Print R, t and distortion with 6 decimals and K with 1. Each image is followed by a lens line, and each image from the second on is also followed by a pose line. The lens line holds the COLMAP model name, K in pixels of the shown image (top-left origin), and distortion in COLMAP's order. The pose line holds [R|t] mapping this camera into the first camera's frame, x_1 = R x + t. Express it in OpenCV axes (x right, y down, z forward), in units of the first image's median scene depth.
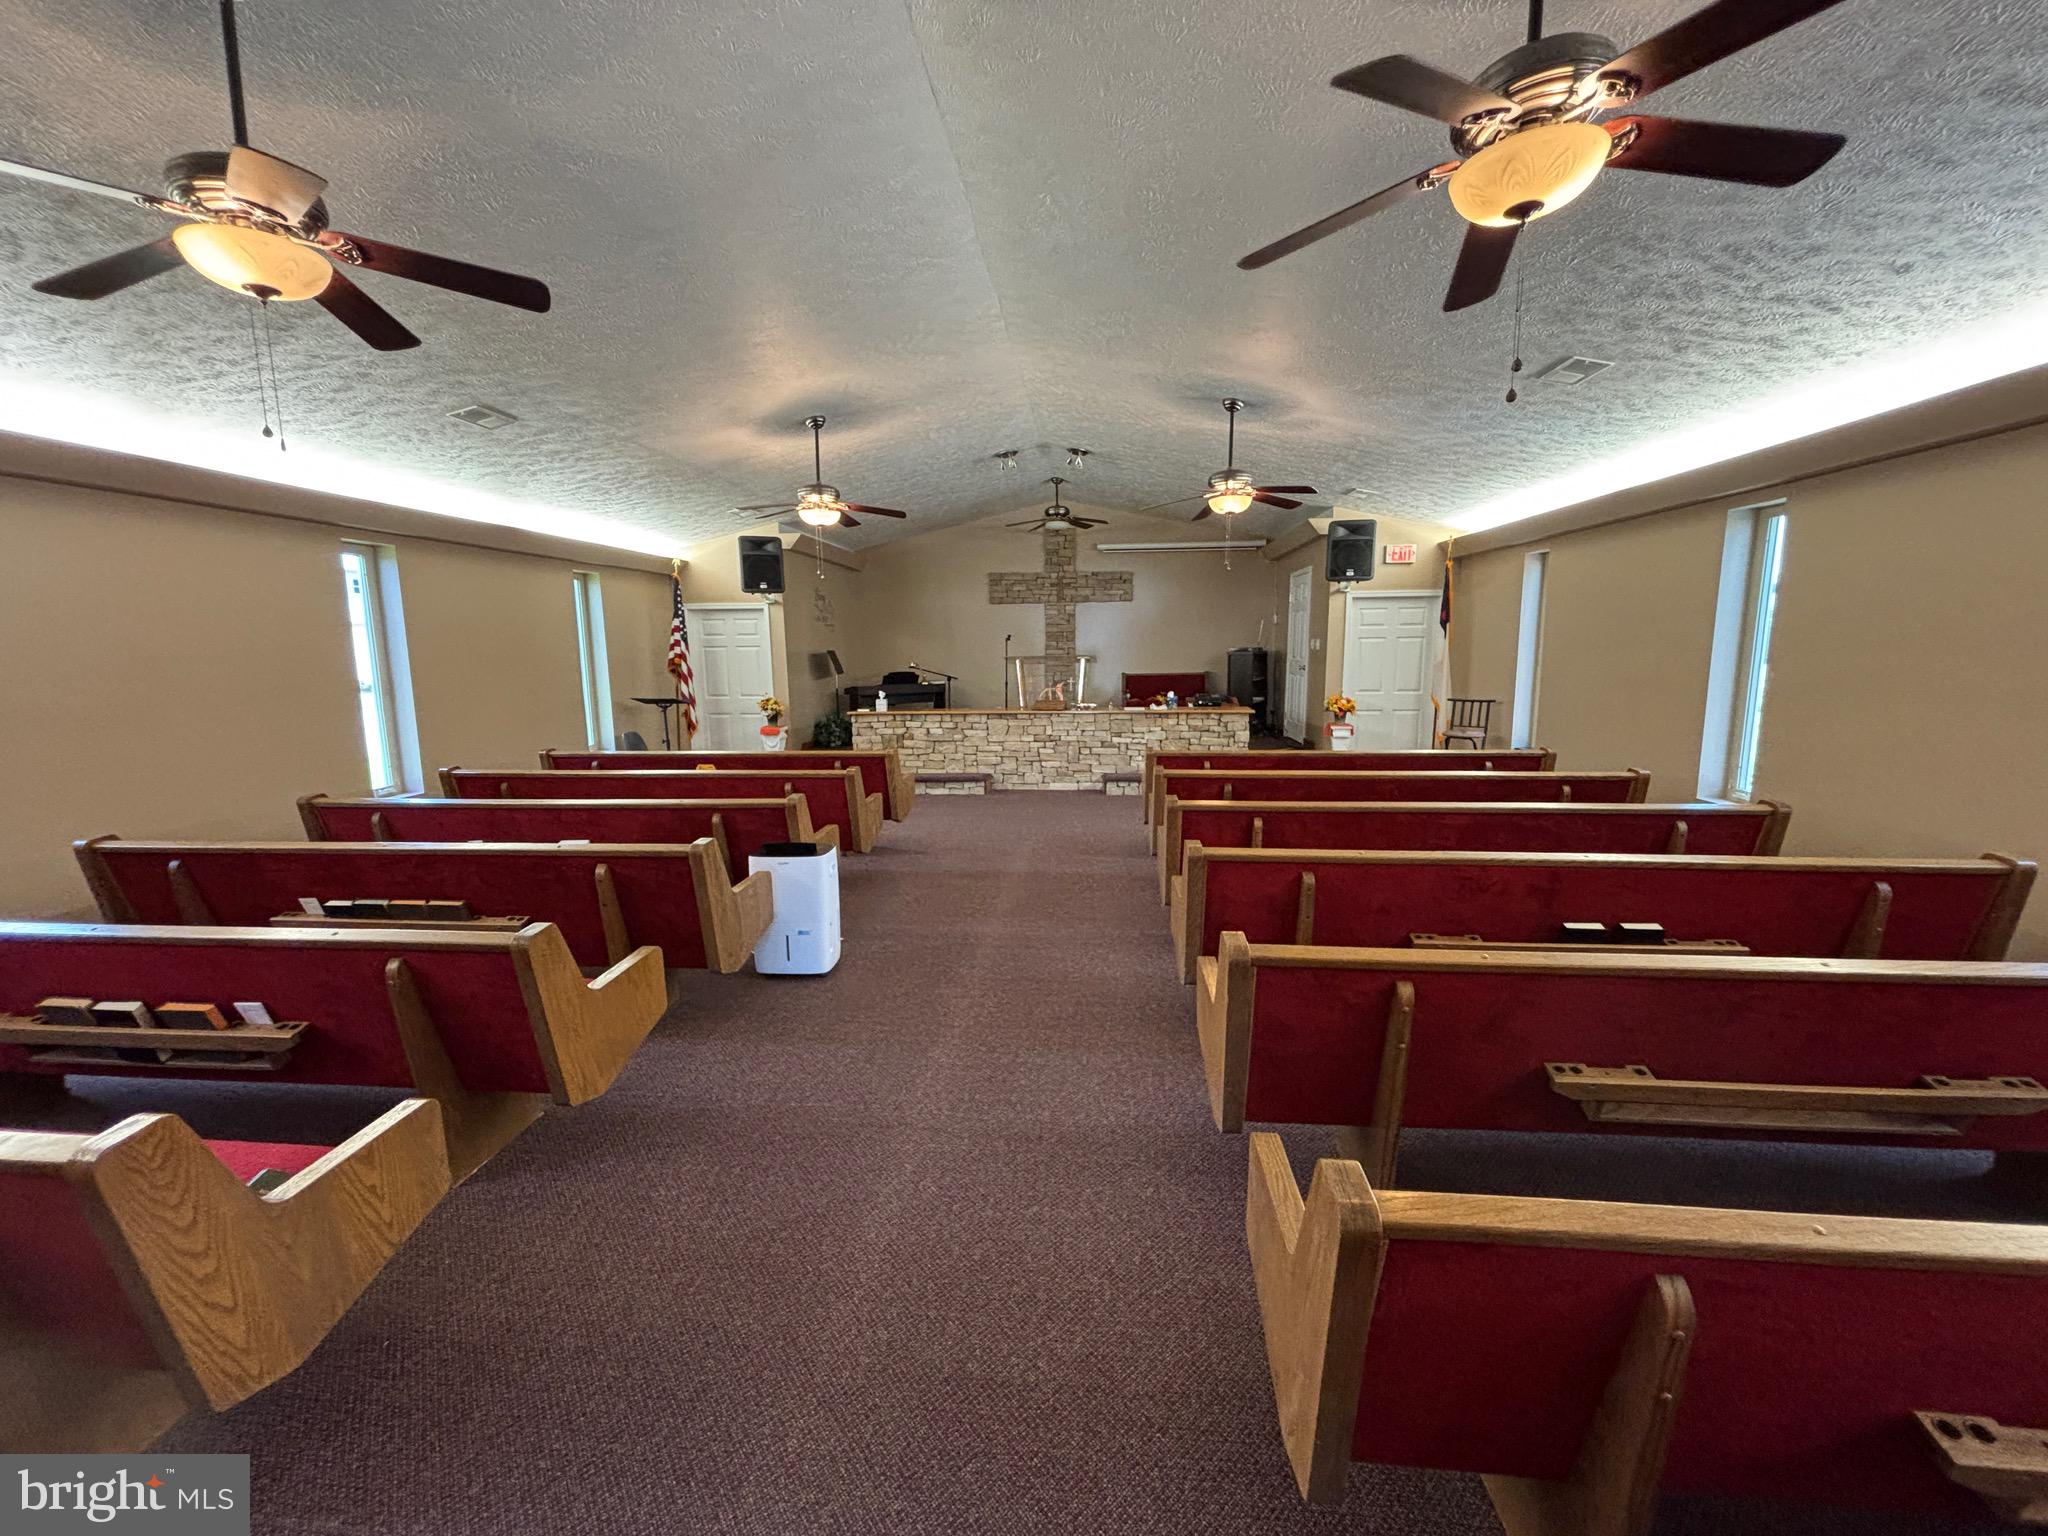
lens RADIAL K [[822.9, 0, 1019.7], [0, 822.9, 769.4], [0, 0, 1]] dist [0.015617, -0.023263]
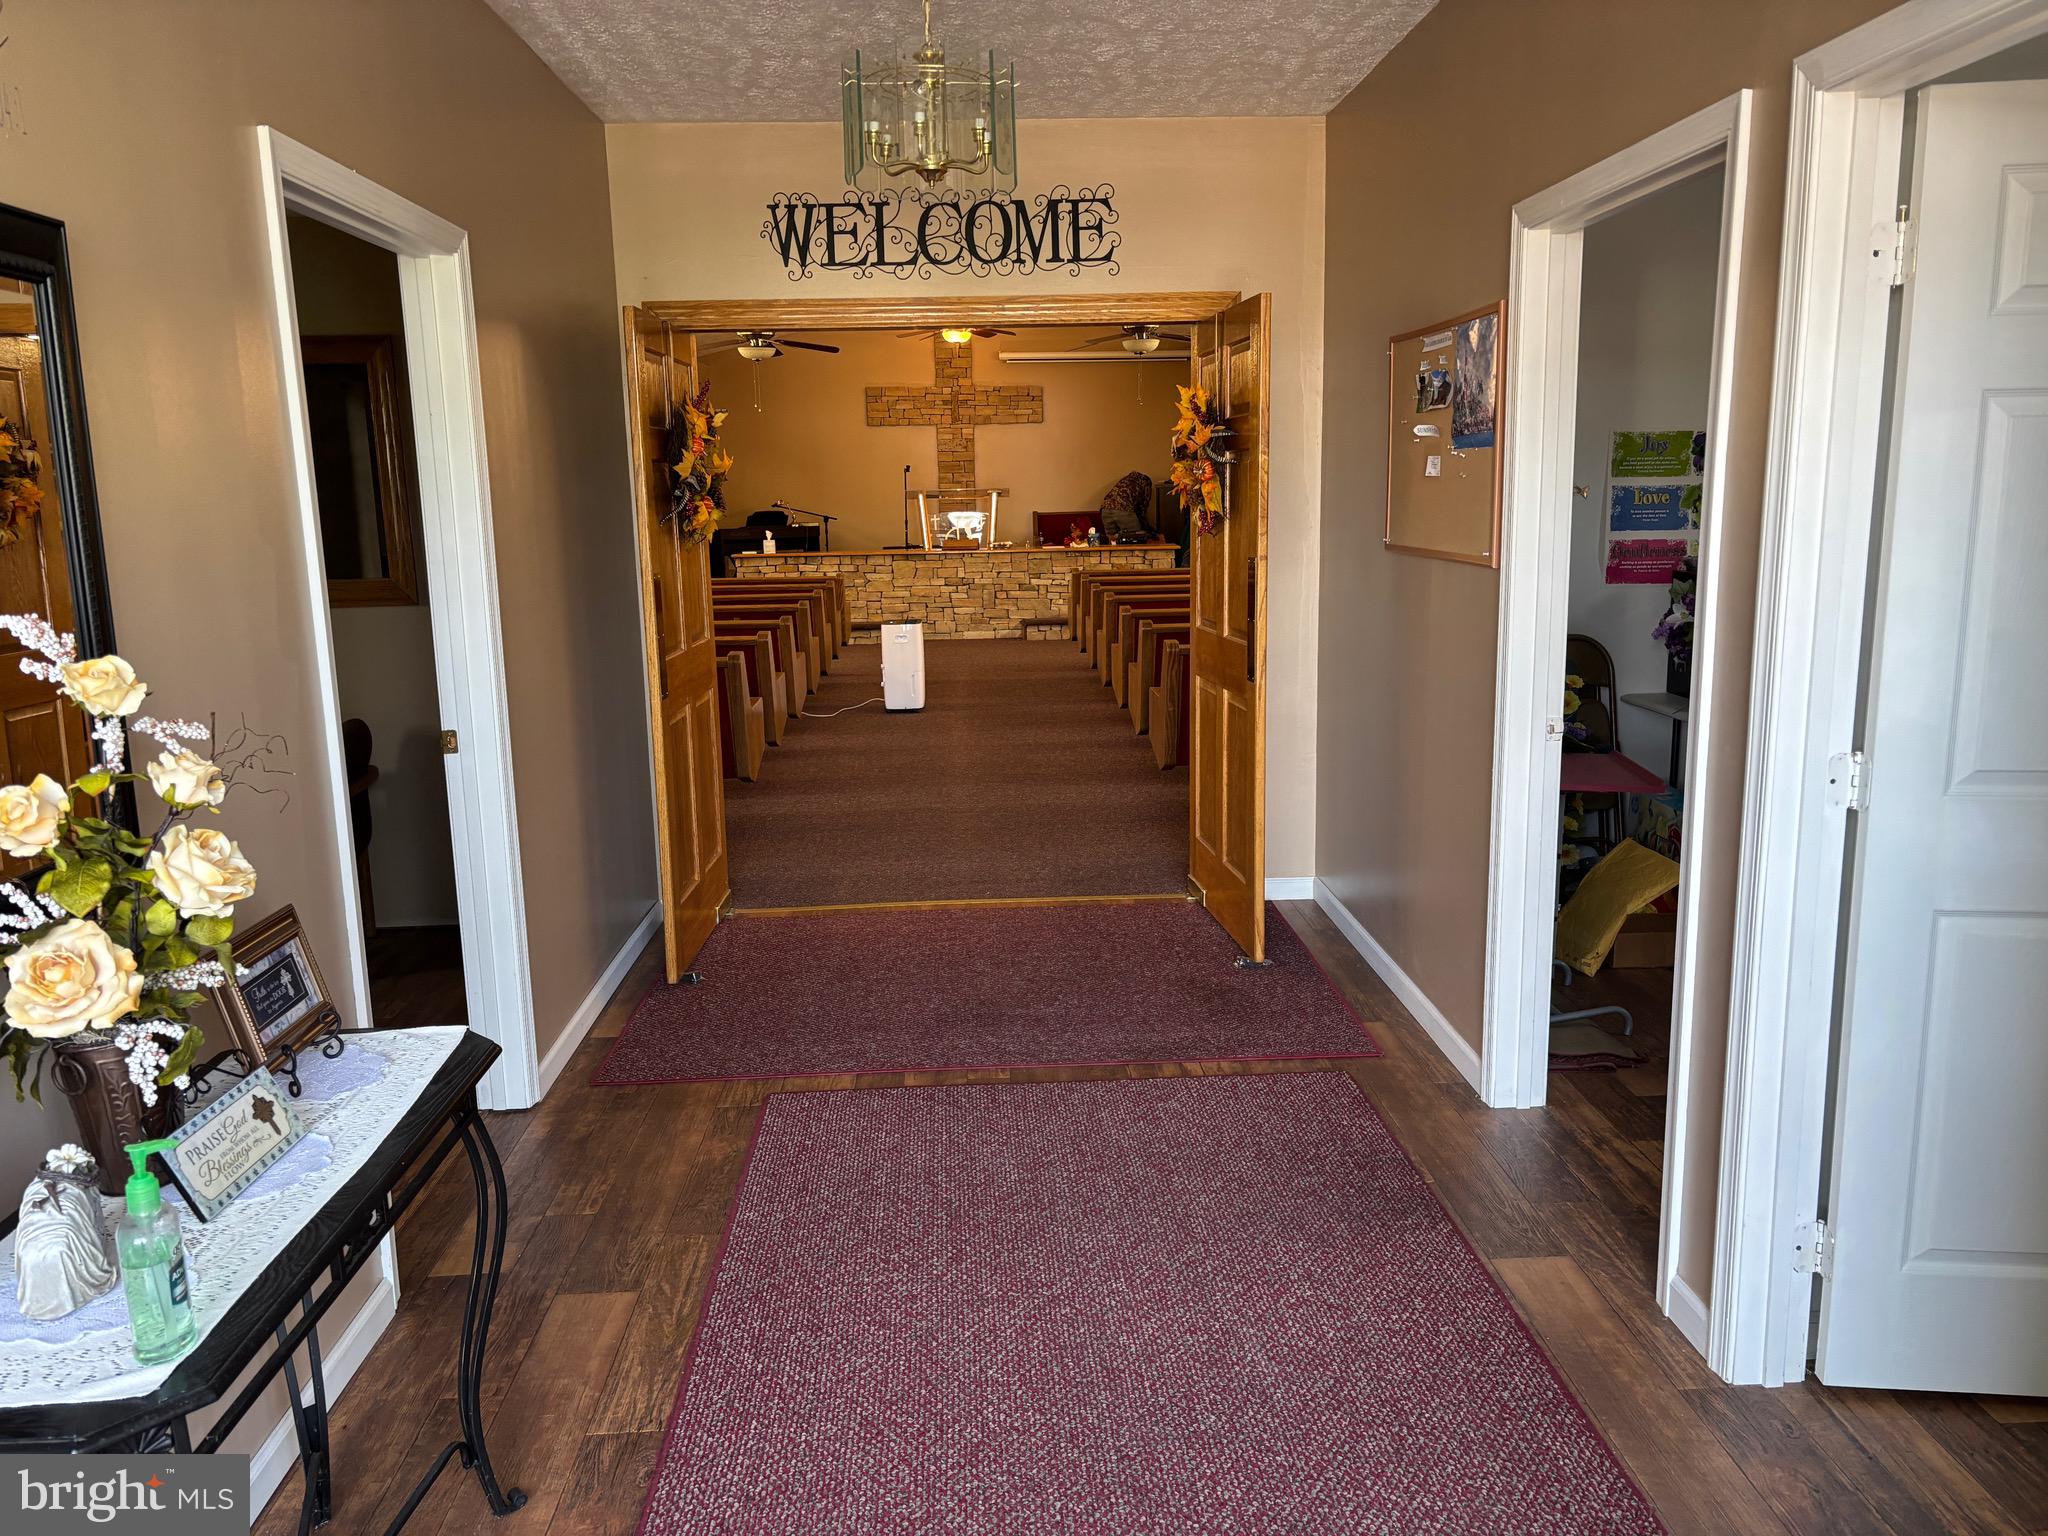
lens RADIAL K [[1548.0, 0, 1017.2], [0, 1548.0, 776.6], [0, 0, 1]] dist [0.042636, -0.041927]
pose [[0.990875, -0.034618, 0.130265, -0.136742], [0.029579, 0.998745, 0.040419, 0.113040], [-0.131501, -0.036197, 0.990655, -0.720414]]
